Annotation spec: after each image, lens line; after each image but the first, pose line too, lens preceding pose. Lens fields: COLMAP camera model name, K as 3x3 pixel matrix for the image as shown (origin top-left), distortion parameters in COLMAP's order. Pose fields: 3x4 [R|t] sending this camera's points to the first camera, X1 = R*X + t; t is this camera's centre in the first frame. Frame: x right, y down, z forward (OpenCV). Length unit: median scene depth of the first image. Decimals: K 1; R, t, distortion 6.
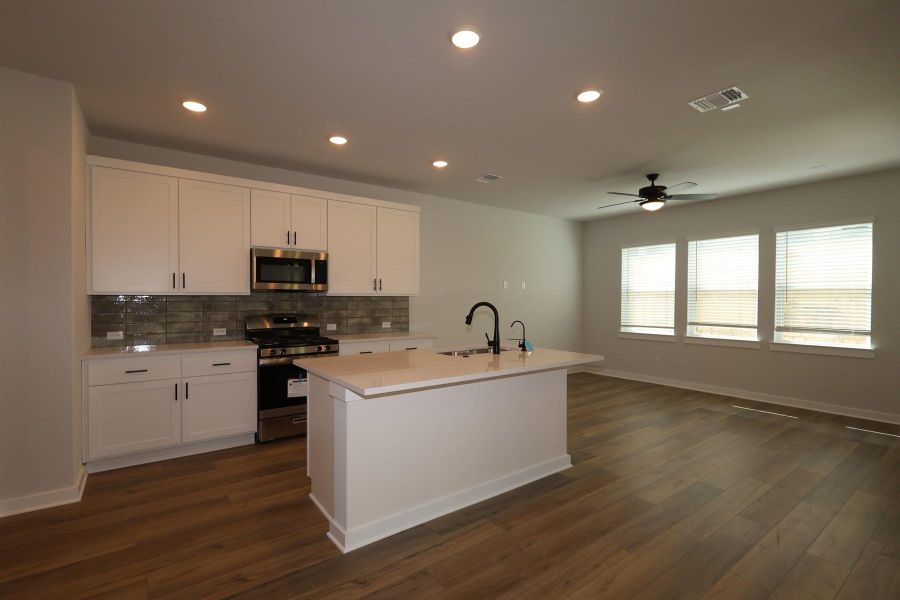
lens RADIAL K [[416.1, 0, 449.2], [0, 416.1, 301.1], [0, 0, 1]] dist [0.000895, 0.000508]
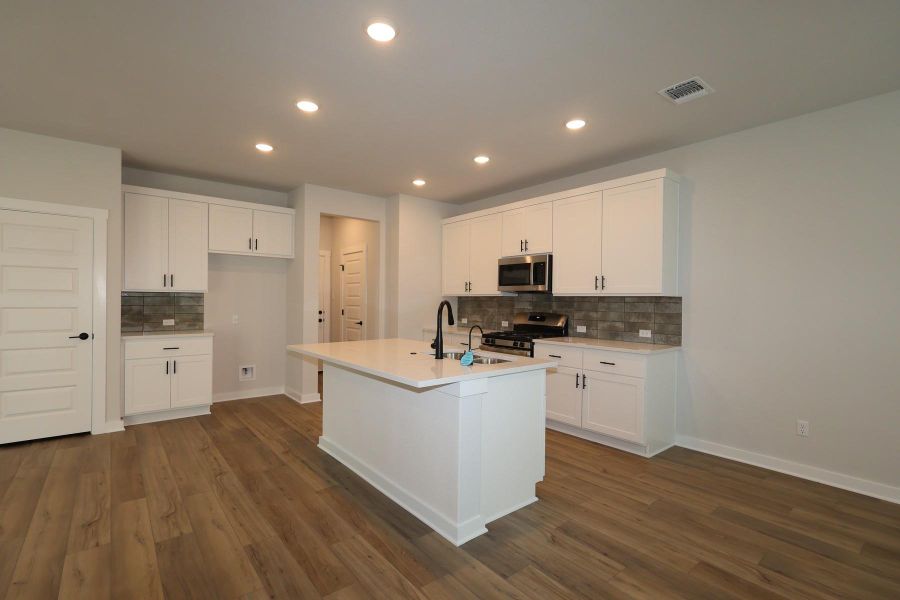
lens RADIAL K [[416.1, 0, 447.9], [0, 416.1, 302.4], [0, 0, 1]] dist [0.000895, 0.000508]
pose [[0.044754, 0.004750, -0.998987, 0.674119], [-0.018198, 0.999827, 0.003938, 0.003182], [0.998832, 0.018004, 0.044833, 0.666159]]
